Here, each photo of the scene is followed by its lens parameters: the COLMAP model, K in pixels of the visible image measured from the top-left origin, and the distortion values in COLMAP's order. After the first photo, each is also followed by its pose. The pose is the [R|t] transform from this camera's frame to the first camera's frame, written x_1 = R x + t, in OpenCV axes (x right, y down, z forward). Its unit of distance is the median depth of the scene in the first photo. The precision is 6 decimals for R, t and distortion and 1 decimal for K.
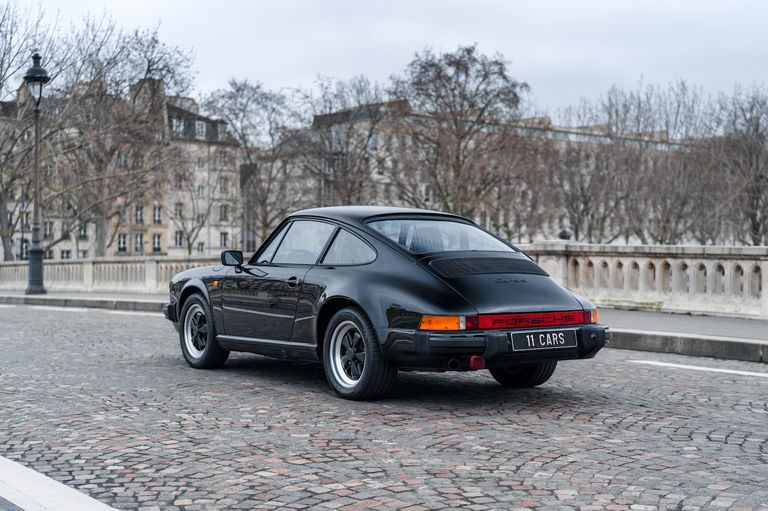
lens RADIAL K [[1268.3, 0, 384.4], [0, 1268.3, 255.8], [0, 0, 1]] dist [-0.233256, 0.000000]
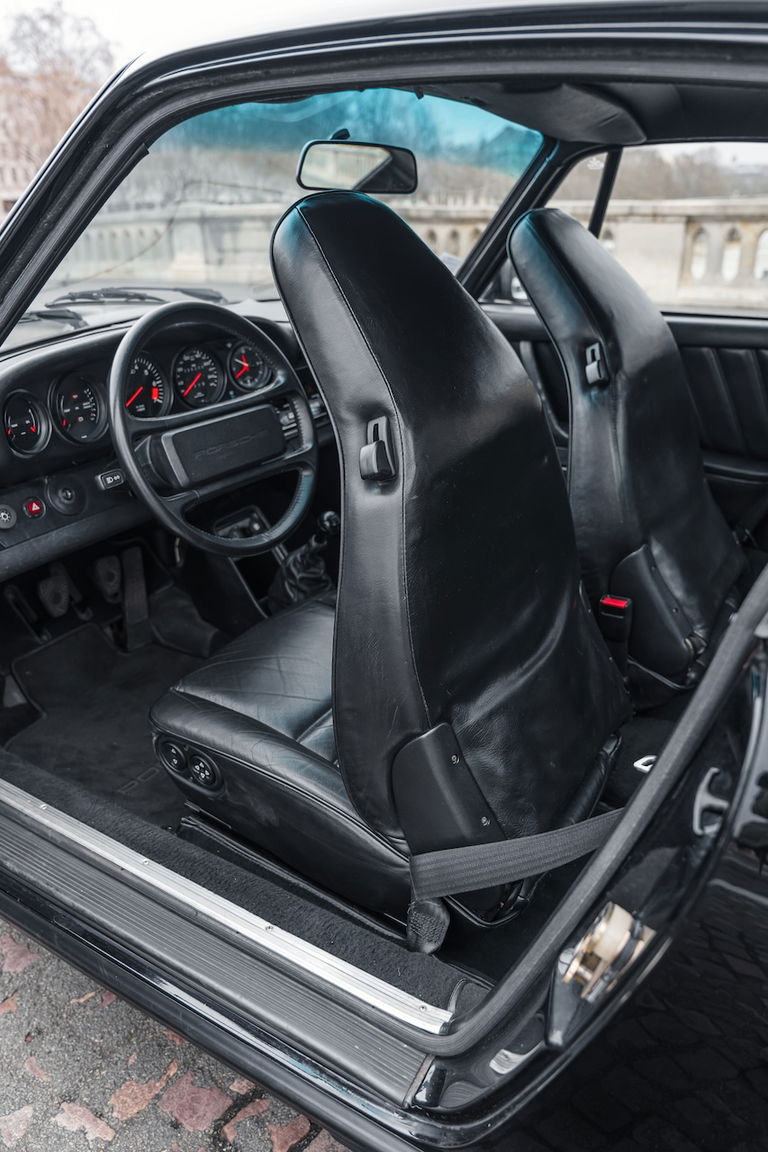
lens RADIAL K [[779.5, 0, 387.6], [0, 779.5, 581.0], [0, 0, 1]] dist [0.006565, -0.018094]
pose [[0.914720, -0.191541, 0.355809, -0.007283], [0.017374, 0.898350, 0.438937, -0.004146], [-0.403715, -0.395322, 0.825066, 0.135760]]
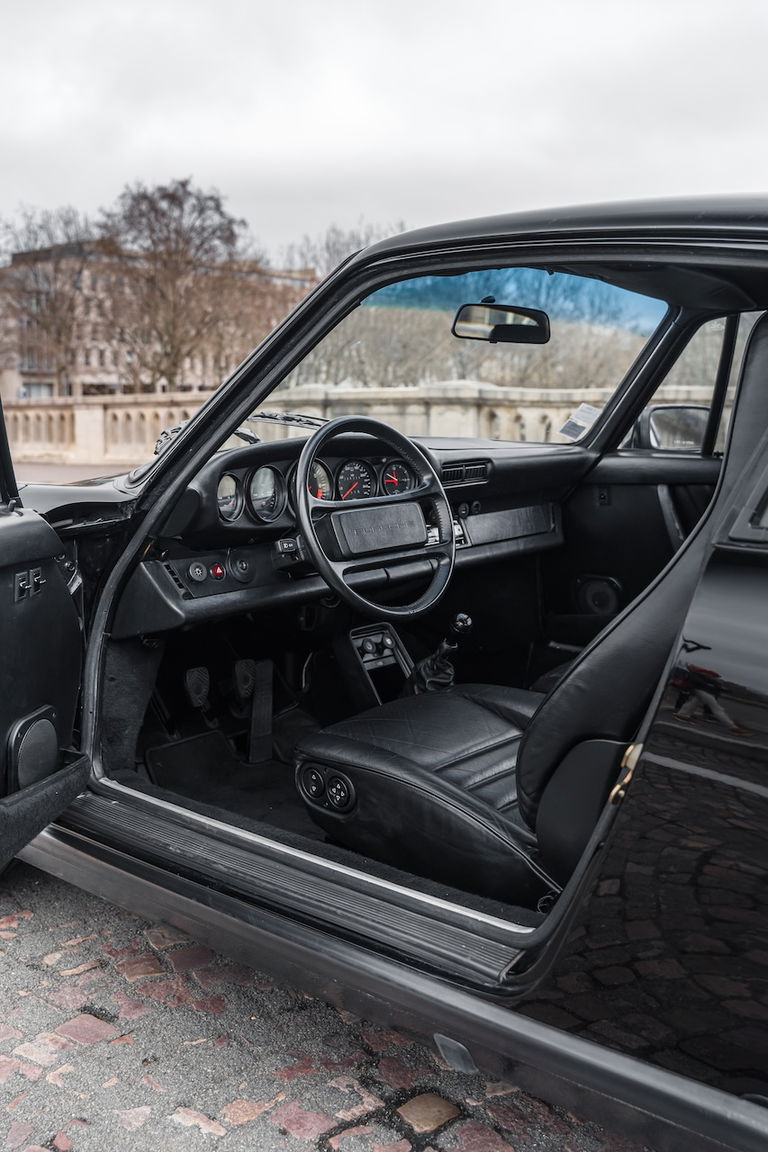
lens RADIAL K [[1112.0, 0, 391.2], [0, 1112.0, 517.1], [0, 0, 1]] dist [-0.001143, 0.000000]
pose [[0.963188, -0.032493, 0.266857, -0.015248], [0.003185, 0.993978, 0.109533, -0.001566], [-0.268809, -0.104651, 0.957491, 0.113724]]
